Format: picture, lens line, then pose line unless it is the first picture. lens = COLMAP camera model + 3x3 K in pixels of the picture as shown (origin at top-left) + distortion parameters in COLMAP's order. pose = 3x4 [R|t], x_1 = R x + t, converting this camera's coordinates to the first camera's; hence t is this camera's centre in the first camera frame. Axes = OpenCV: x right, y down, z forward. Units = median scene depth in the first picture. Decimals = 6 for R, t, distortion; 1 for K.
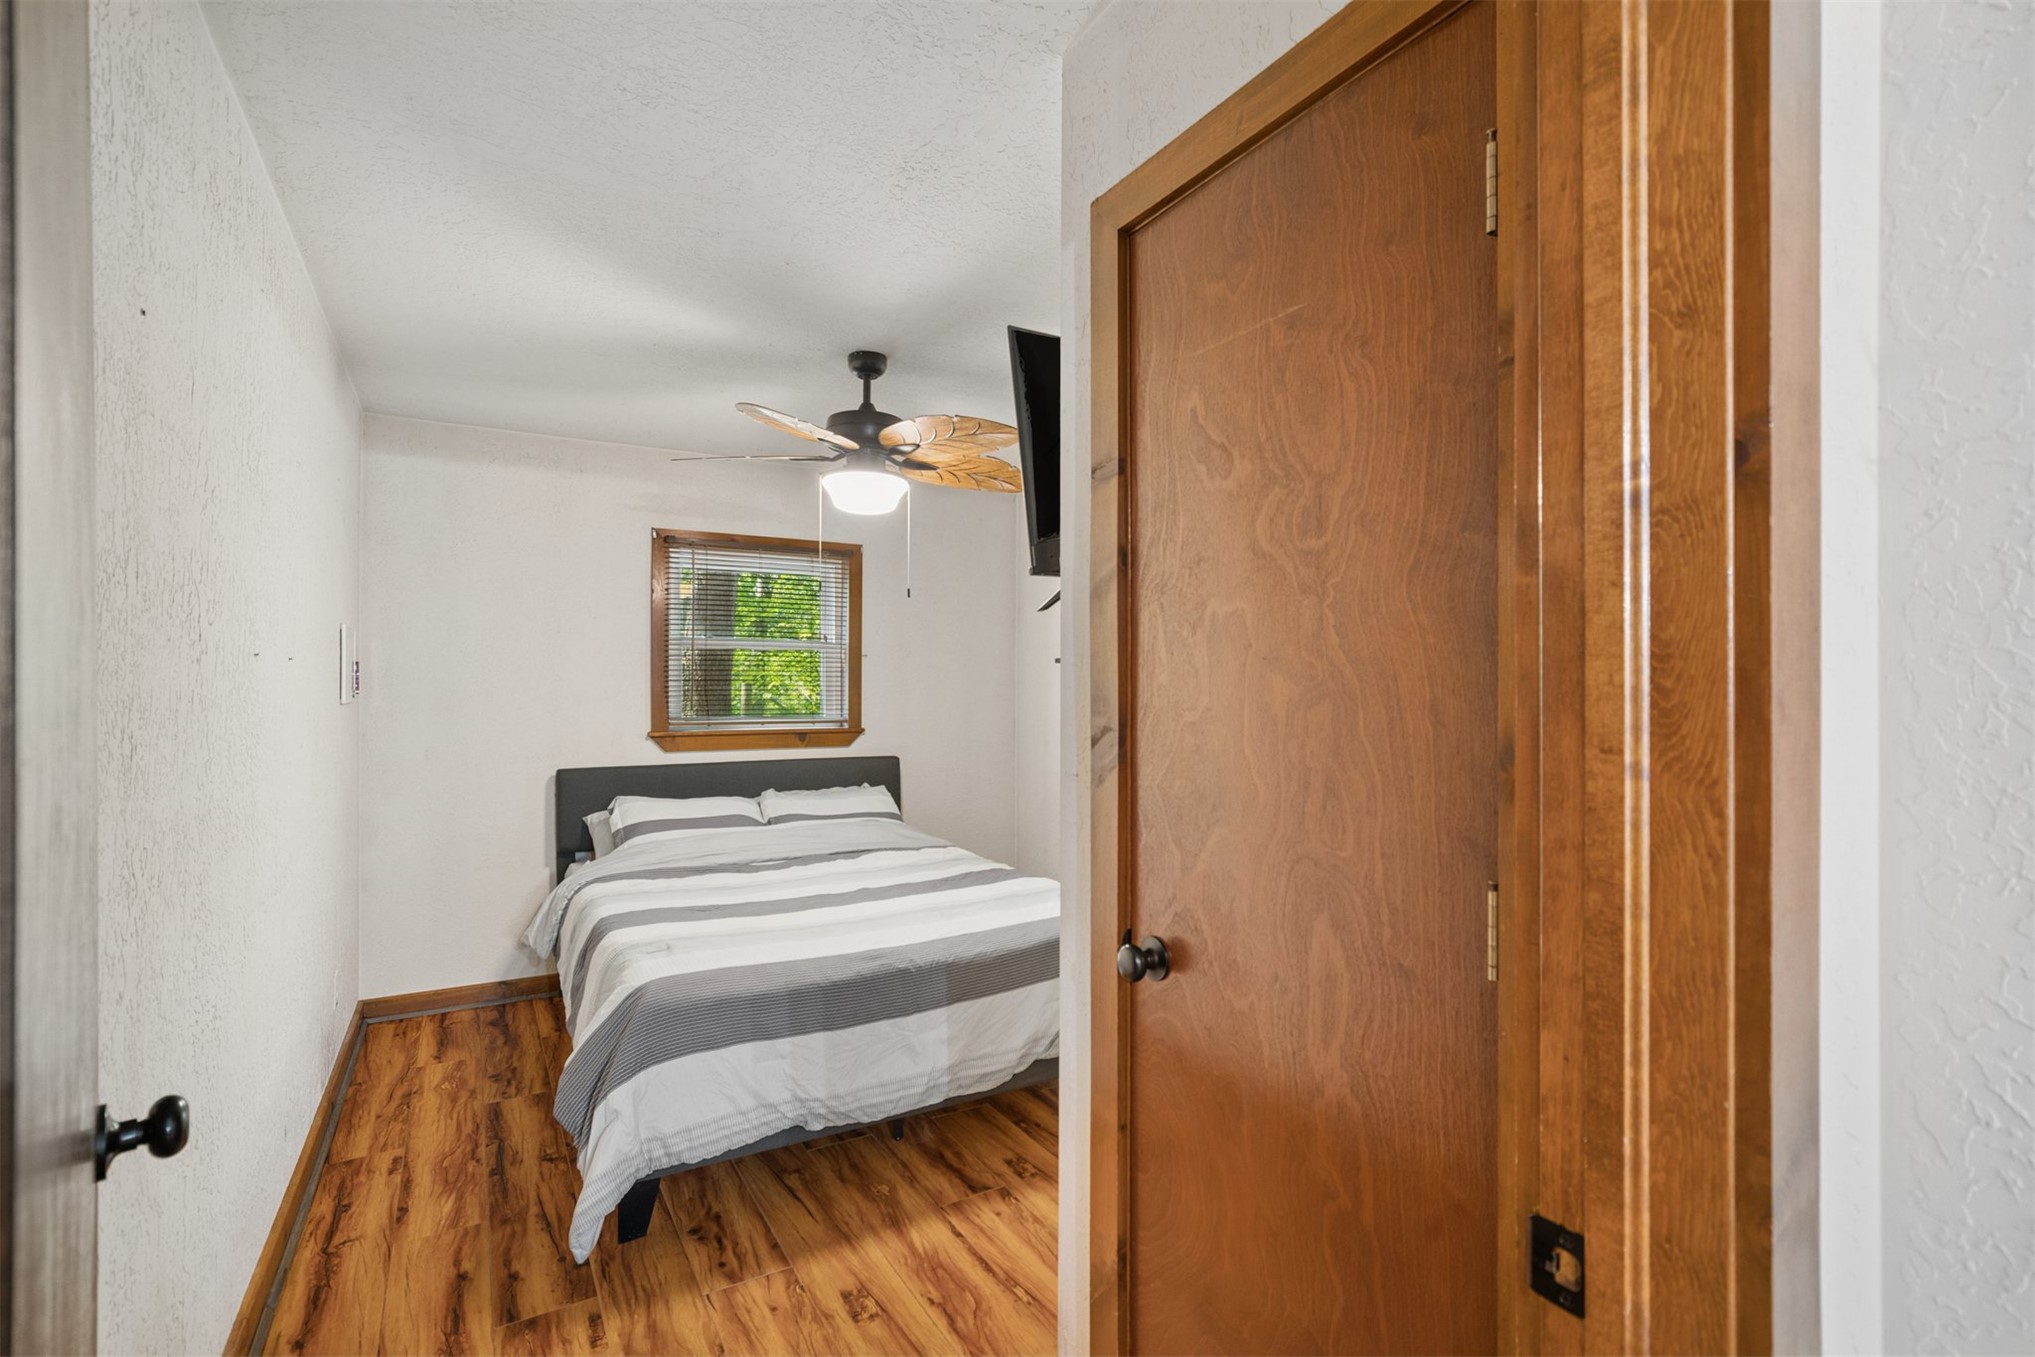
lens RADIAL K [[919.5, 0, 1016.1], [0, 919.5, 688.5], [0, 0, 1]] dist [-0.019071, 0.011770]
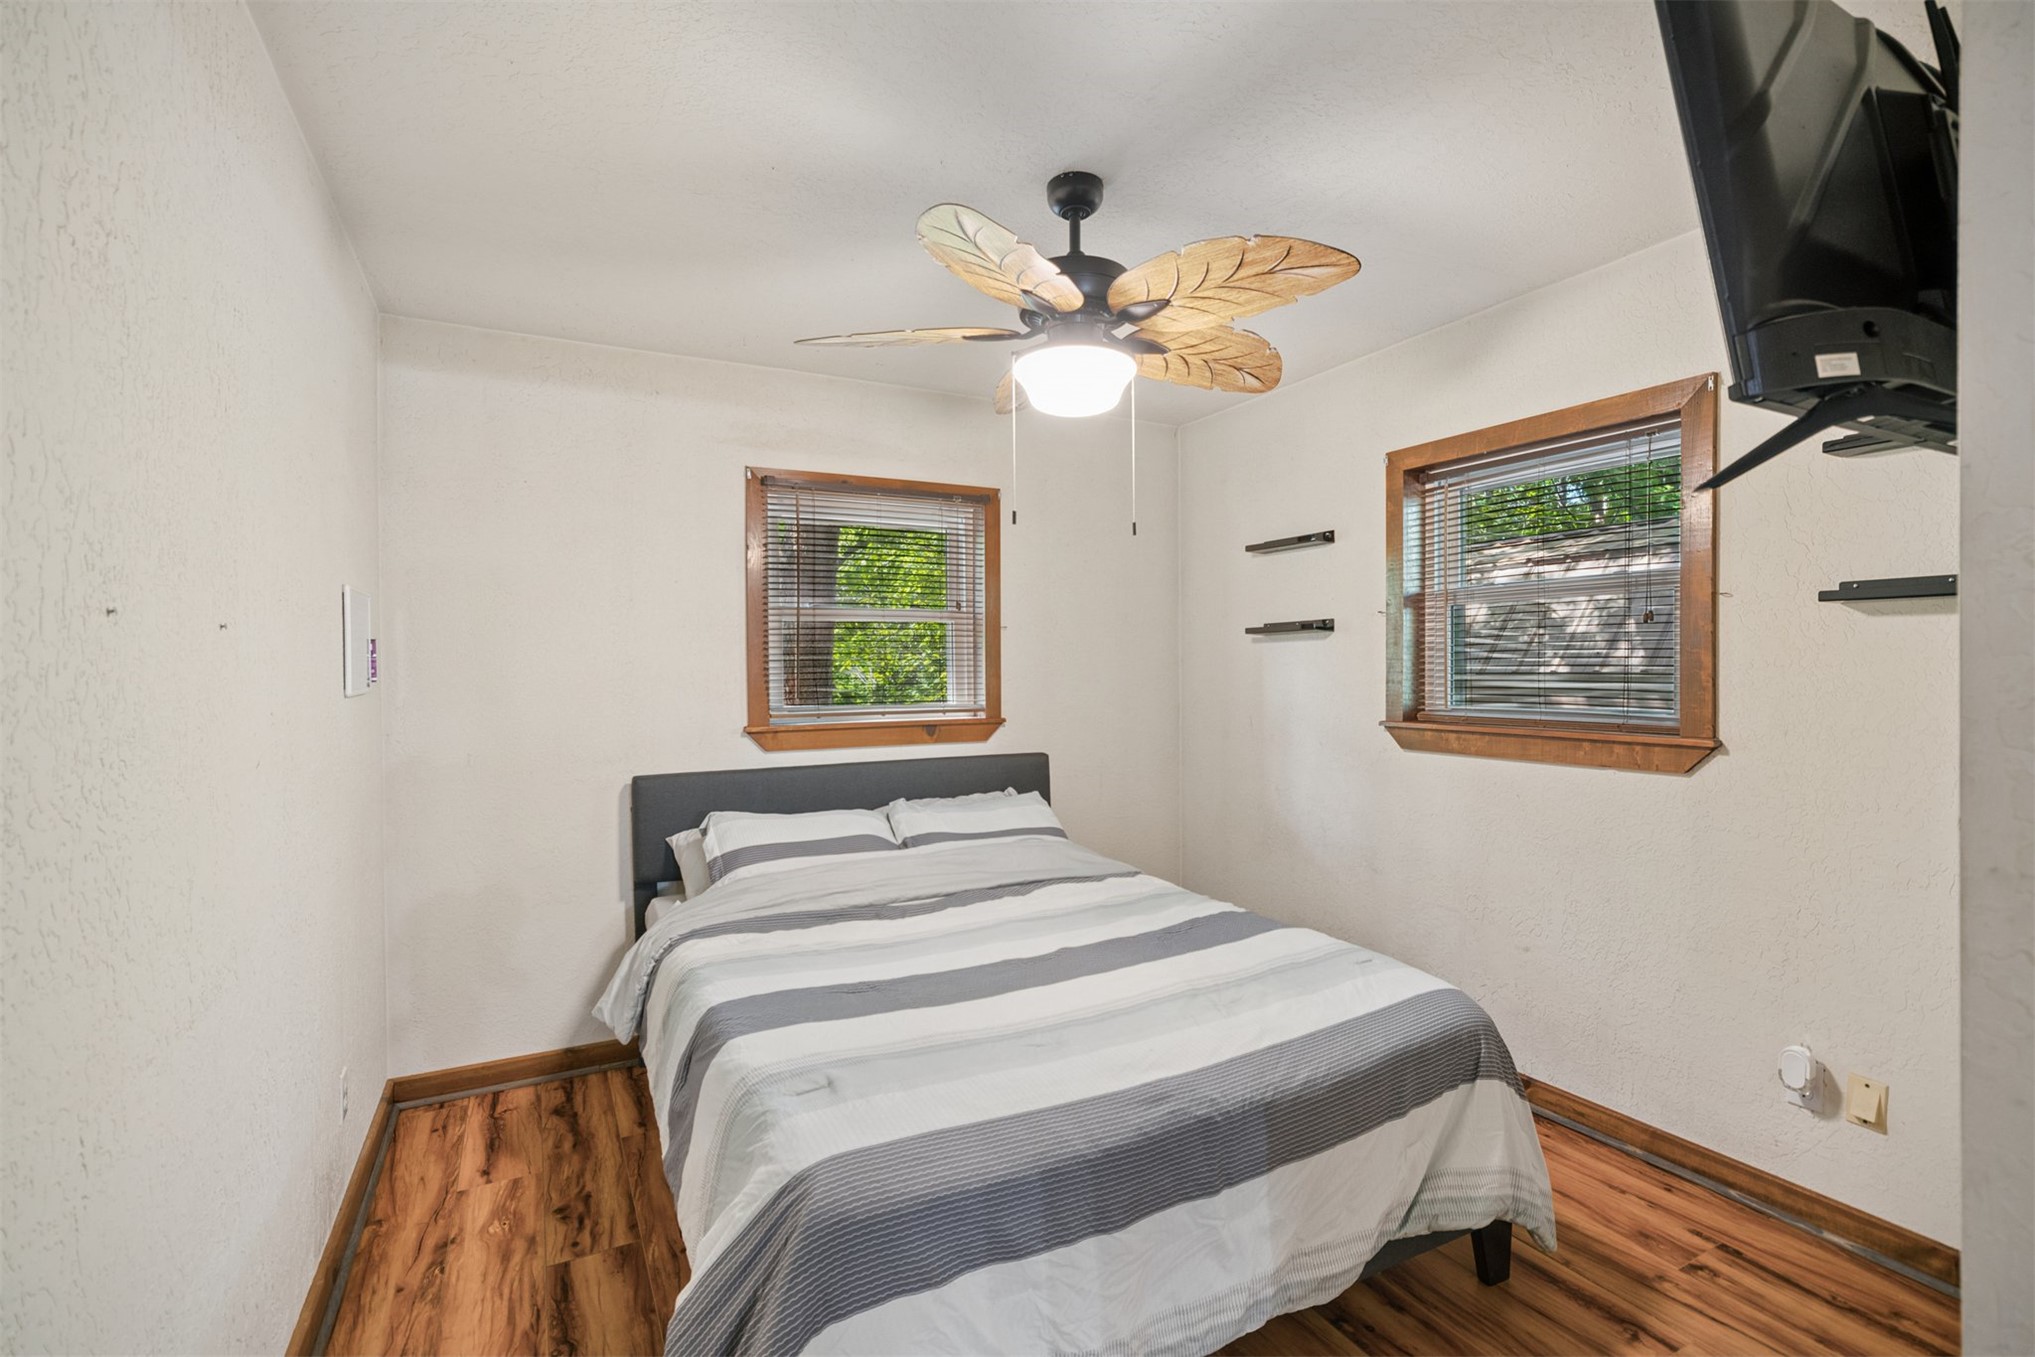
lens RADIAL K [[919.5, 0, 1016.8], [0, 919.5, 677.8], [0, 0, 1]] dist [-0.019071, 0.011770]
pose [[0.998709, -0.010276, -0.049748, -0.164424], [0.010750, 0.999899, 0.009257, 0.001074], [0.049648, -0.009780, 0.998719, 0.289575]]
